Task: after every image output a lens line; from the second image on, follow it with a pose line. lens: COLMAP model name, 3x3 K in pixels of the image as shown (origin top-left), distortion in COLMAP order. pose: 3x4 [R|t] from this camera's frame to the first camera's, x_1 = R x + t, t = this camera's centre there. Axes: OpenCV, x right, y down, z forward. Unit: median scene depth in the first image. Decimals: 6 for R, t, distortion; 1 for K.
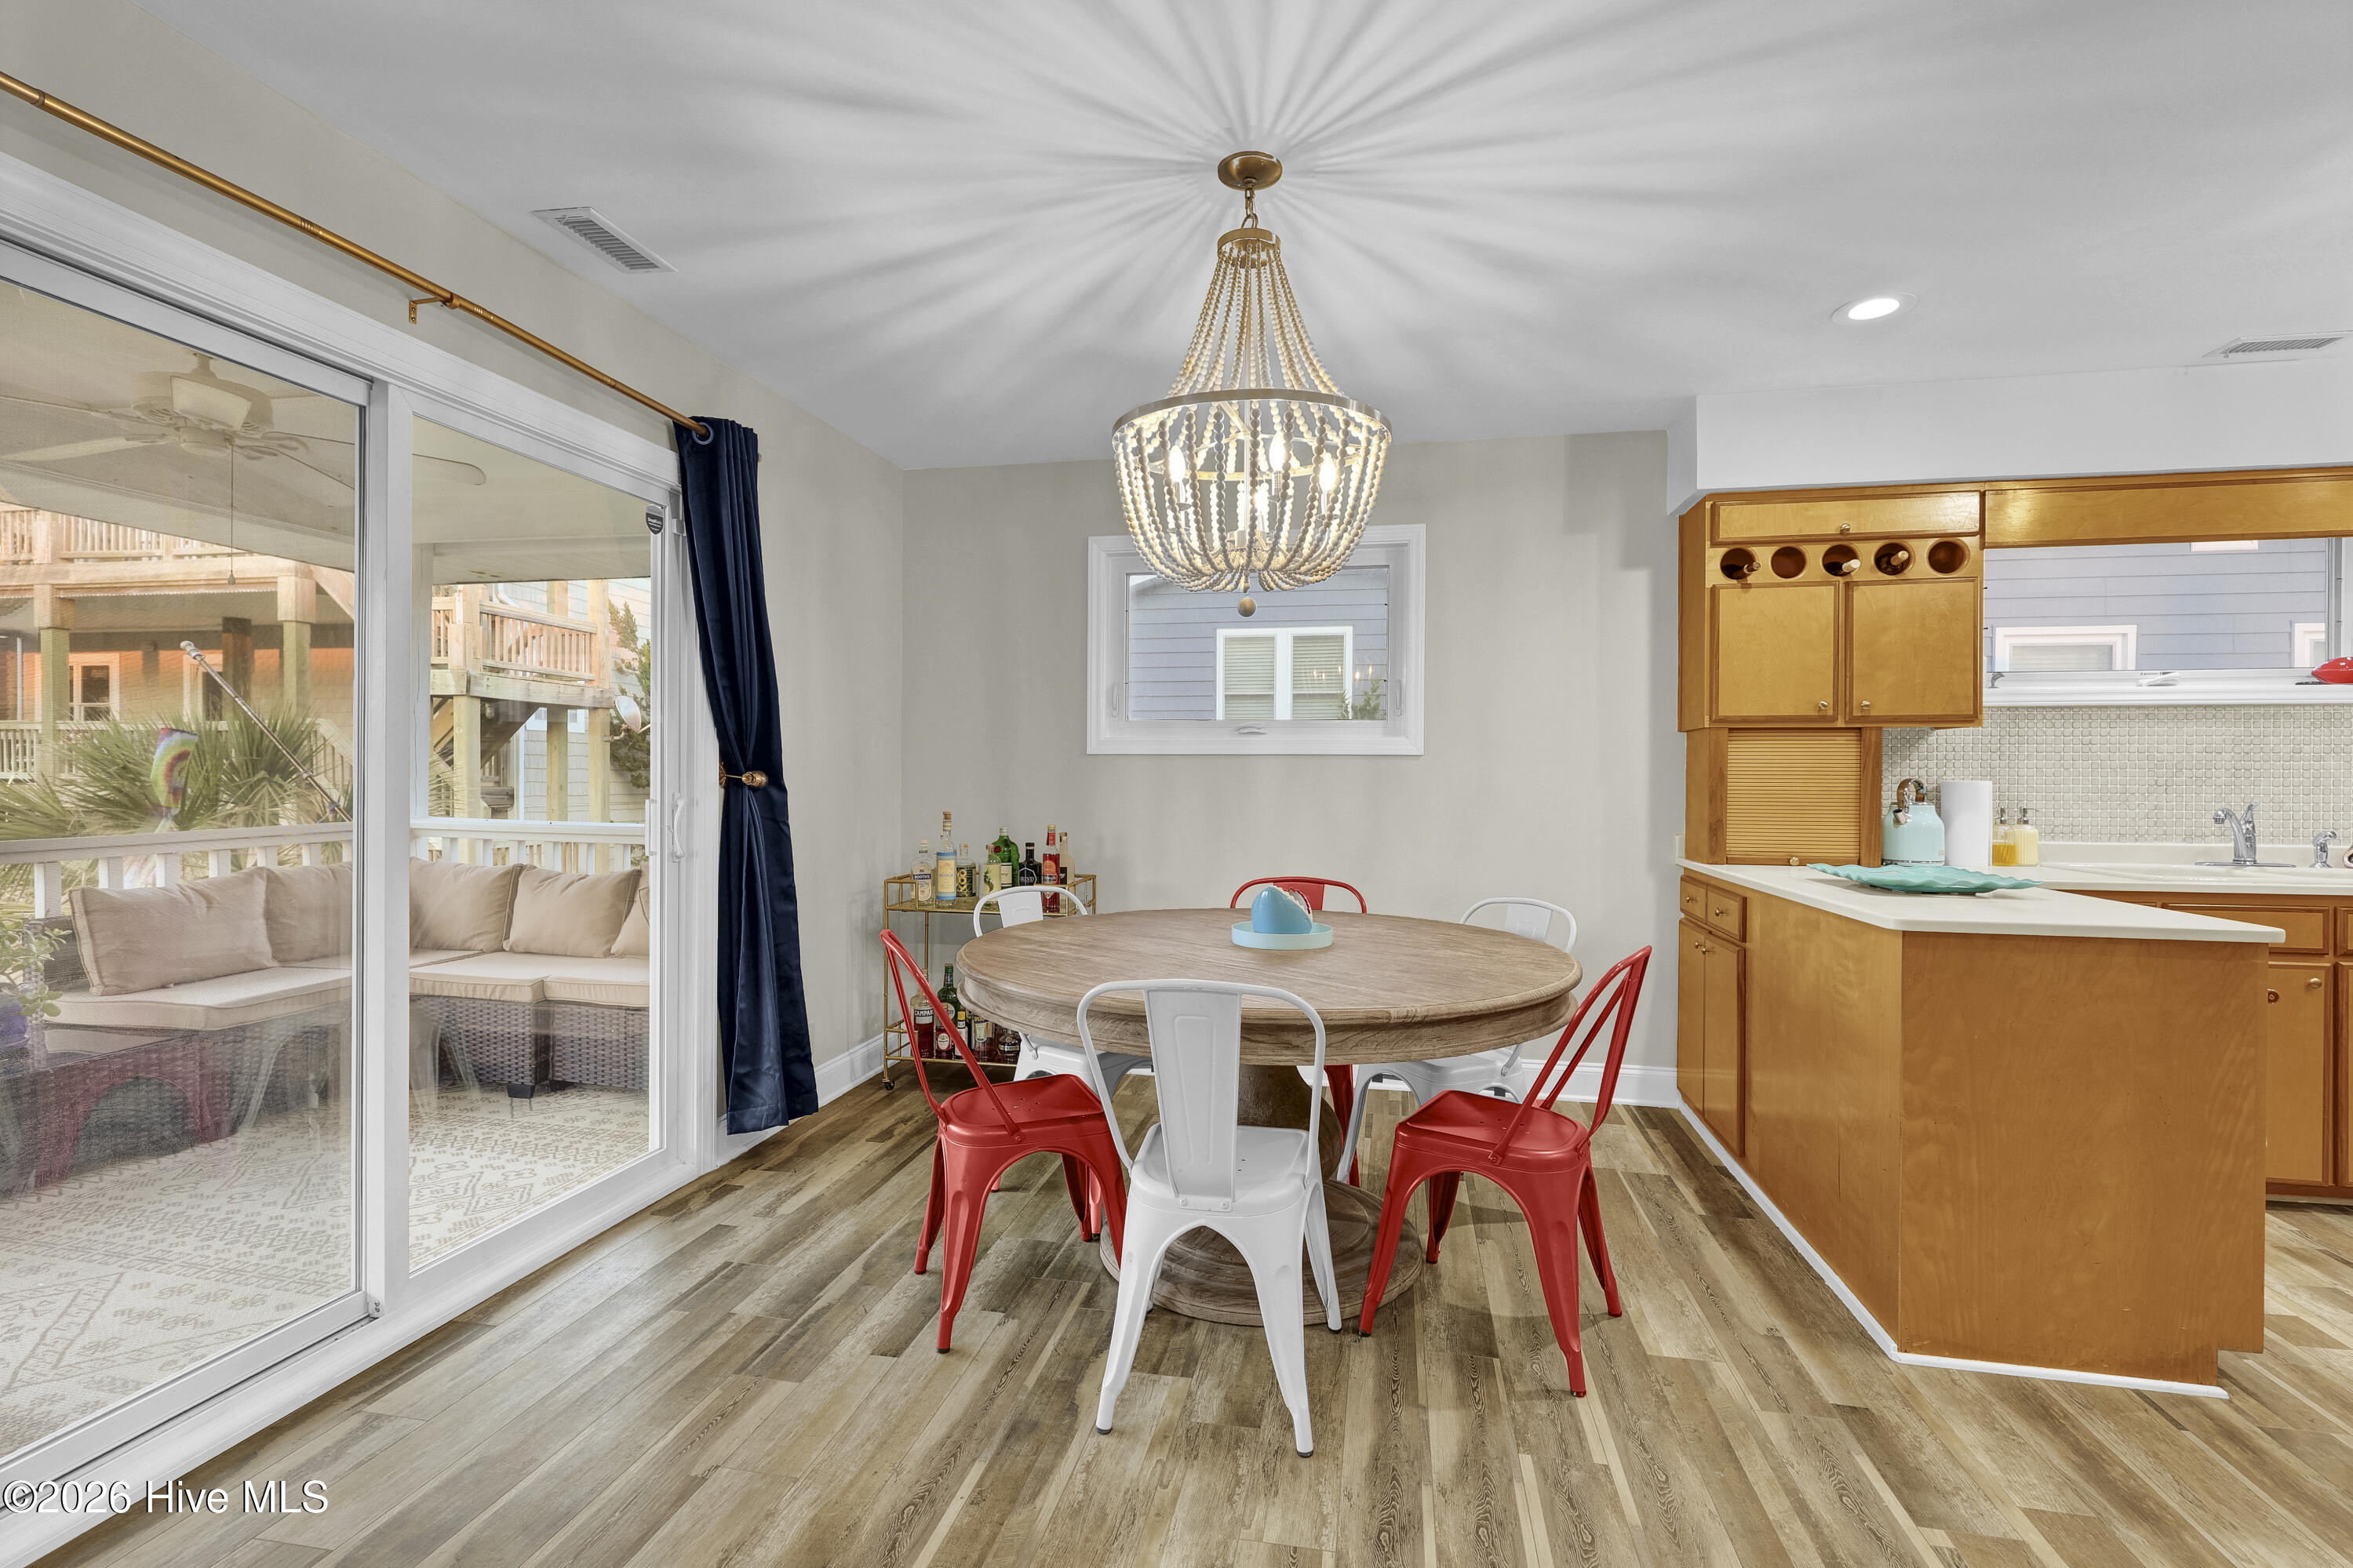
lens RADIAL K [[1113.9, 0, 1173.2], [0, 1113.9, 786.0], [0, 0, 1]] dist [-0.002620, 0.000571]
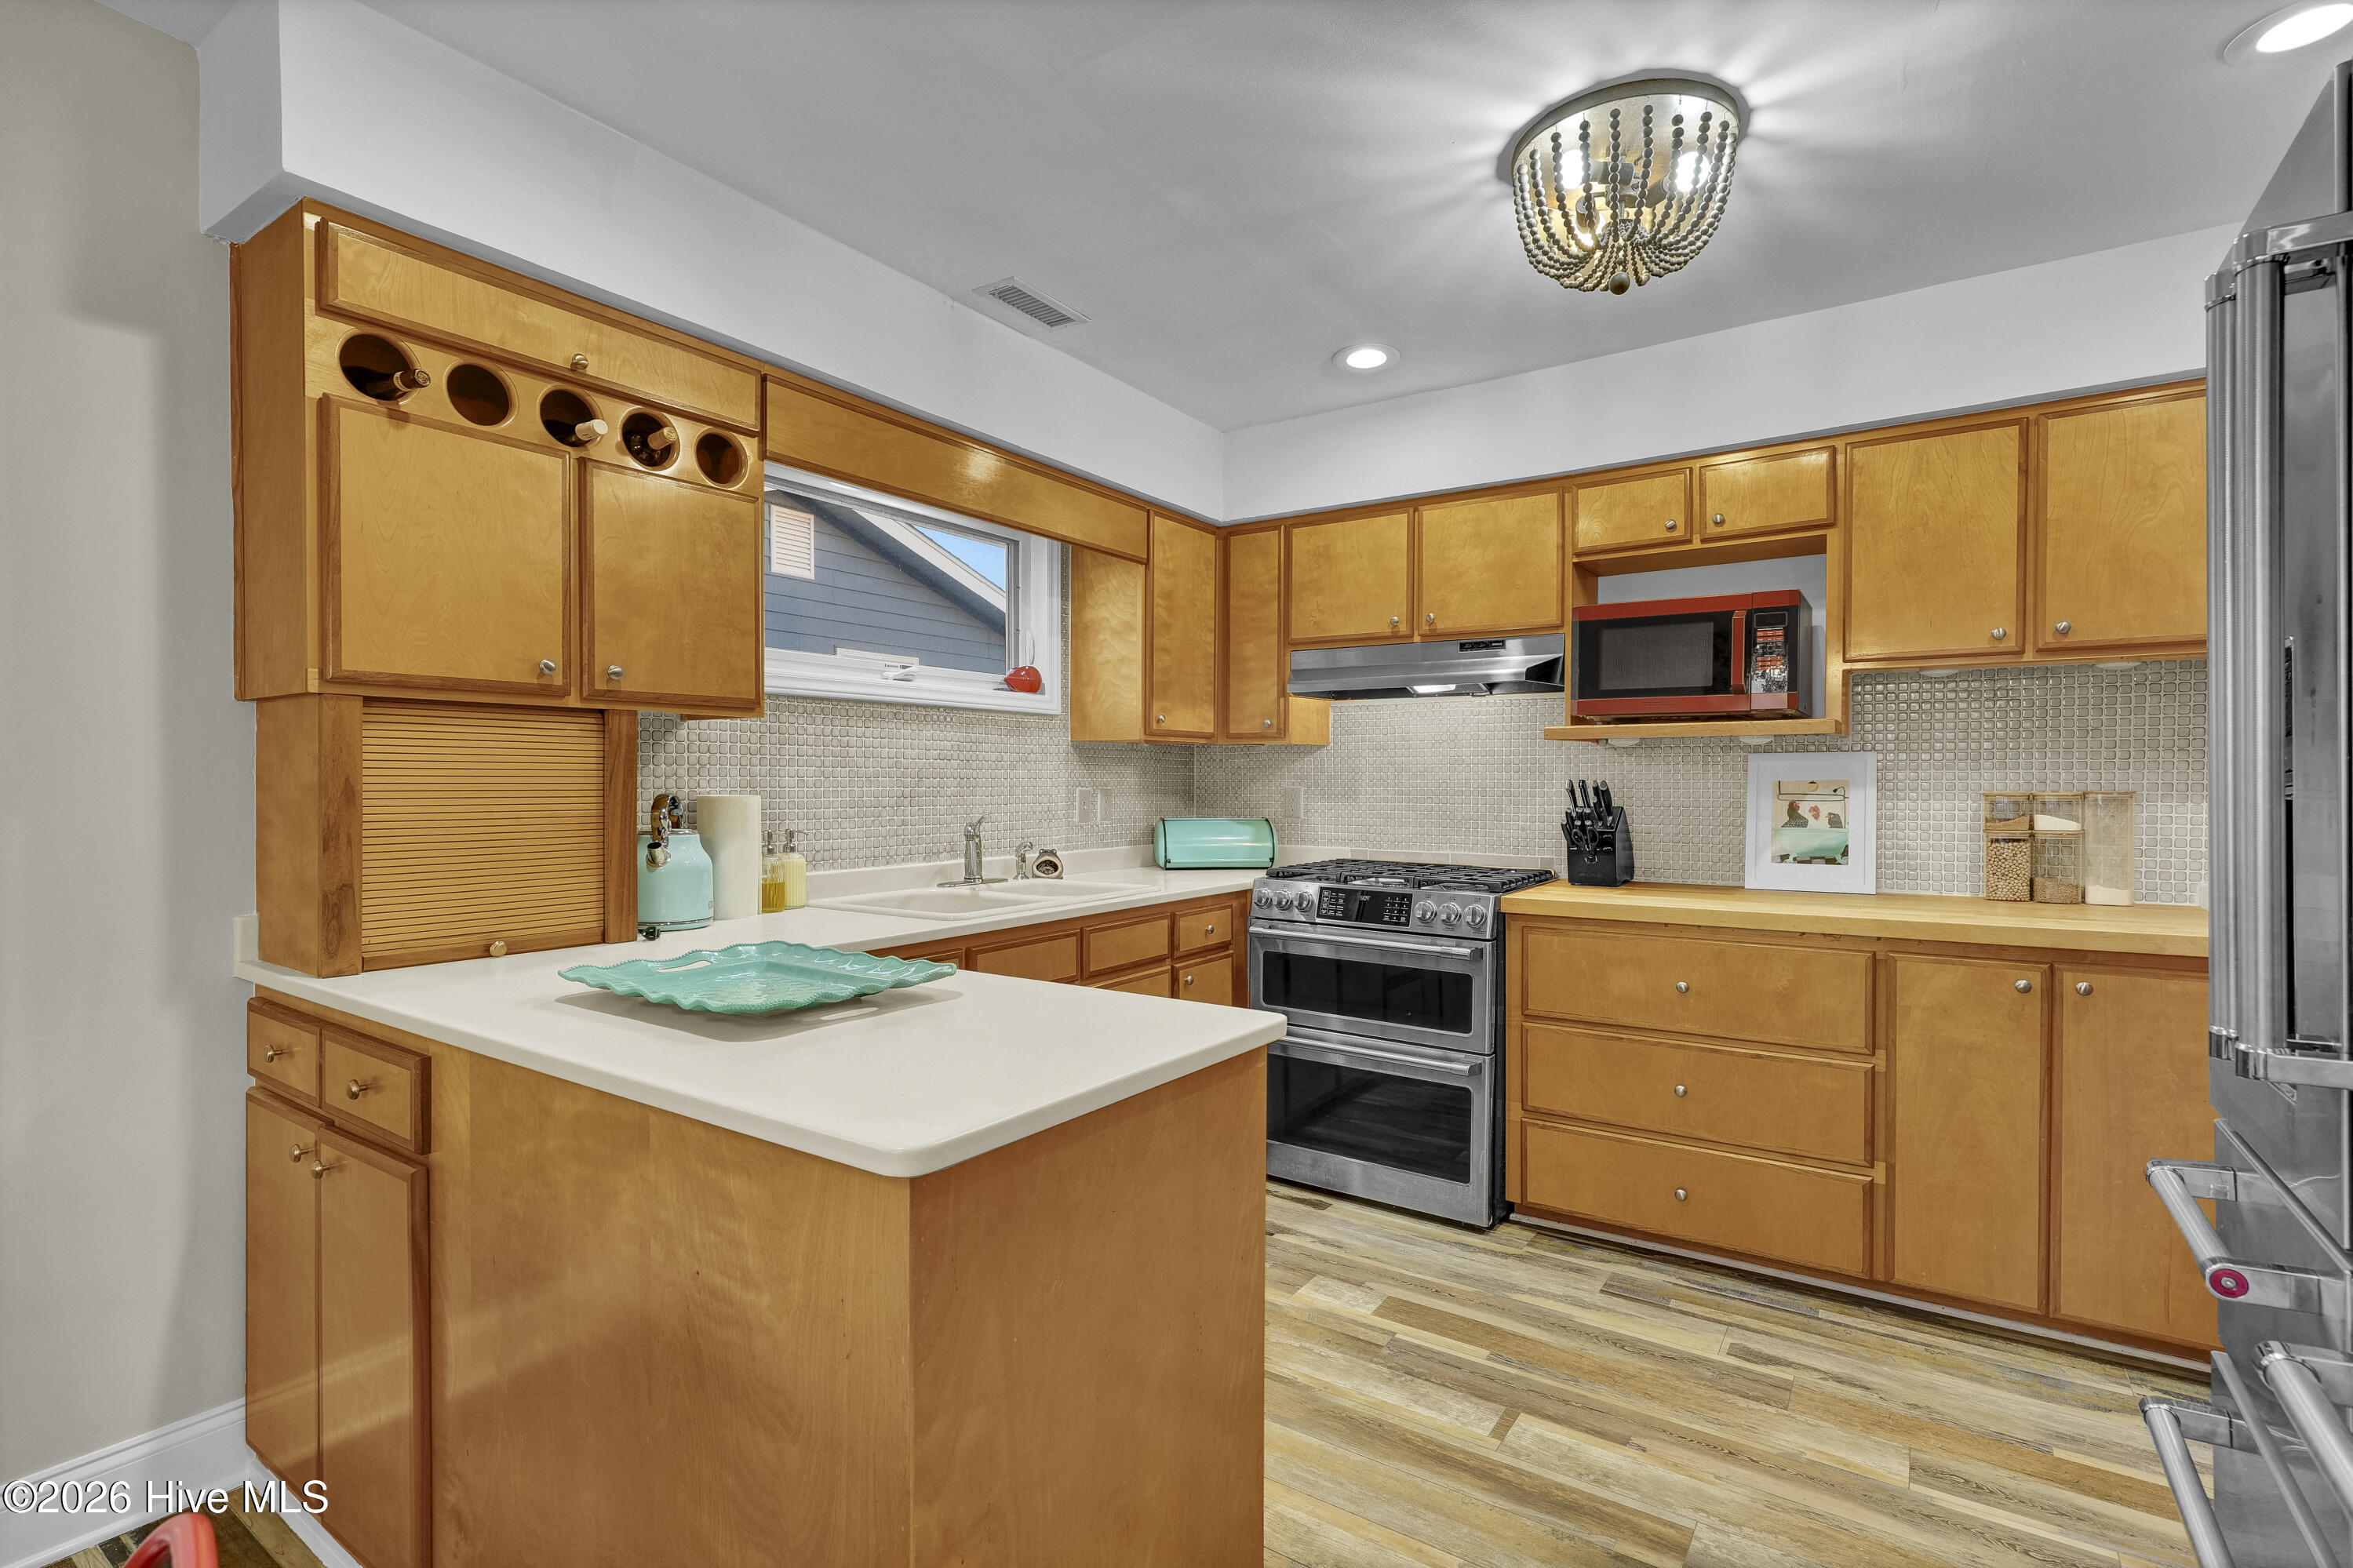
lens RADIAL K [[1113.9, 0, 1191.4], [0, 1113.9, 796.6], [0, 0, 1]] dist [-0.002620, 0.000571]
pose [[0.401712, -0.017148, 0.915605, 0.195913], [0.003562, 0.999846, 0.017163, -0.015123], [-0.915759, -0.003633, 0.401711, 0.469323]]
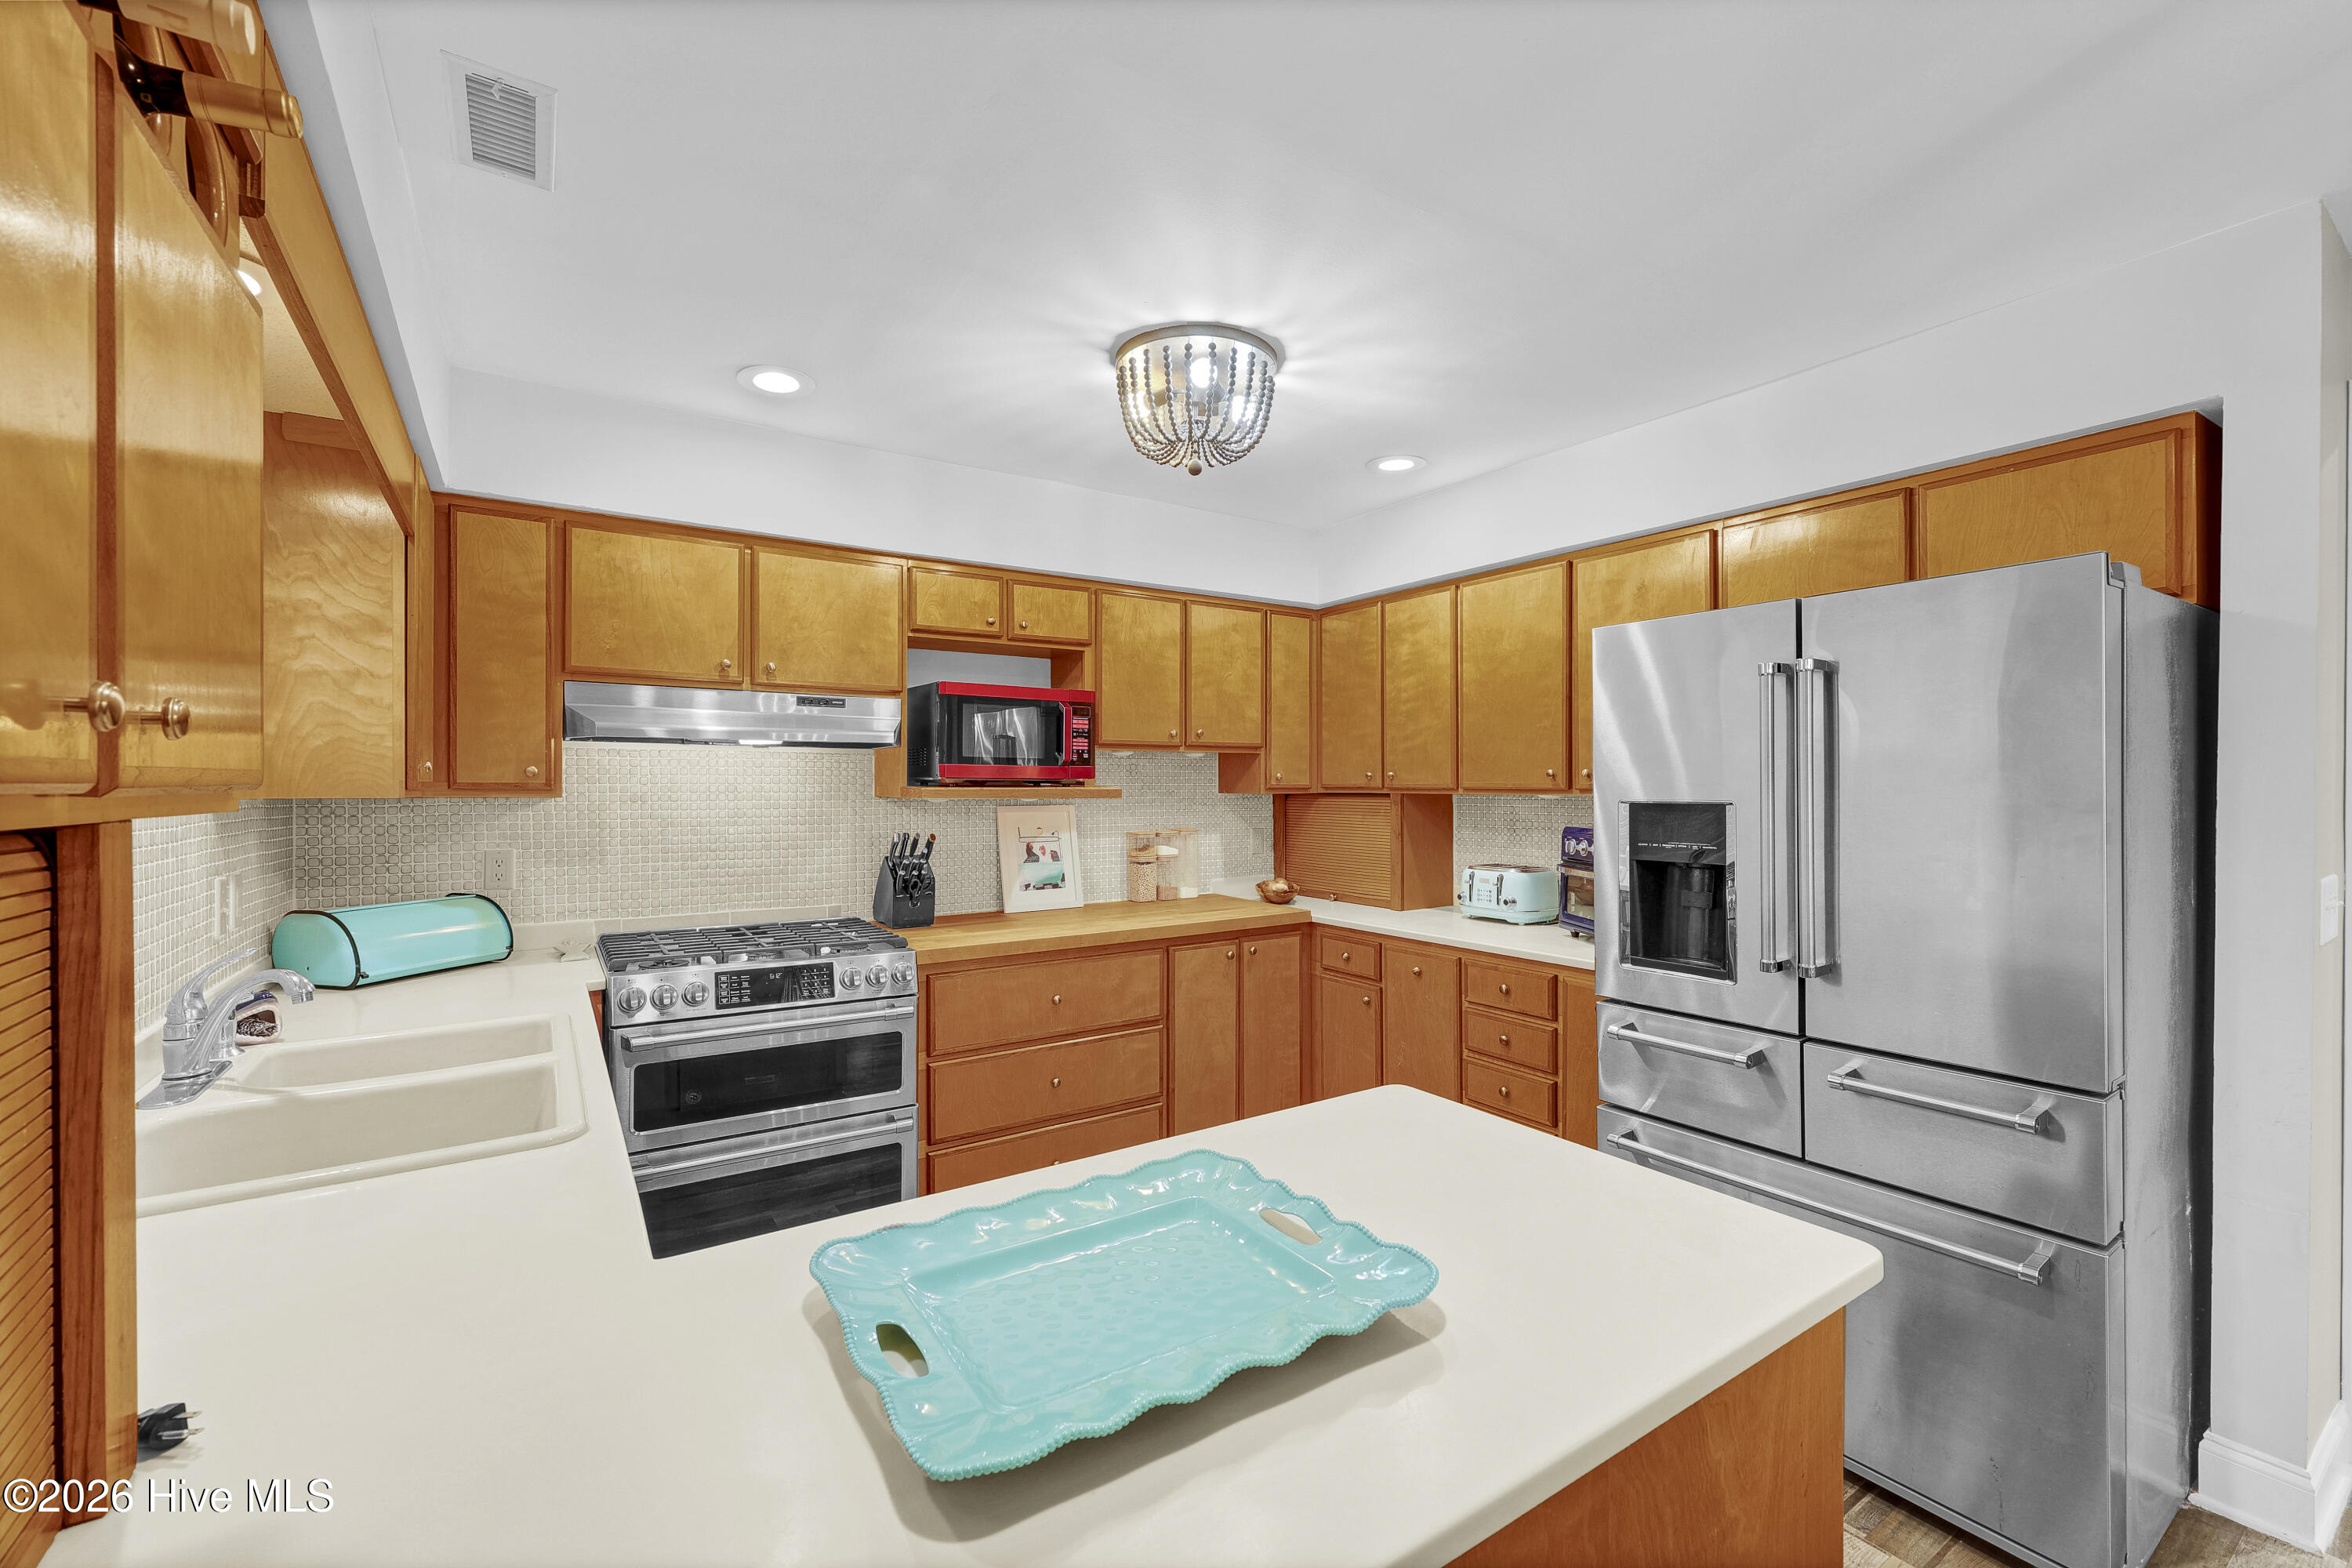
lens RADIAL K [[978.1, 0, 1180.6], [0, 978.1, 786.3], [0, 0, 1]] dist [0.000983, 0.000341]
pose [[-0.701704, -0.005202, 0.712449, 0.350575], [-0.000672, 0.999978, 0.006640, -0.058664], [-0.712468, 0.004181, -0.701692, 0.968403]]
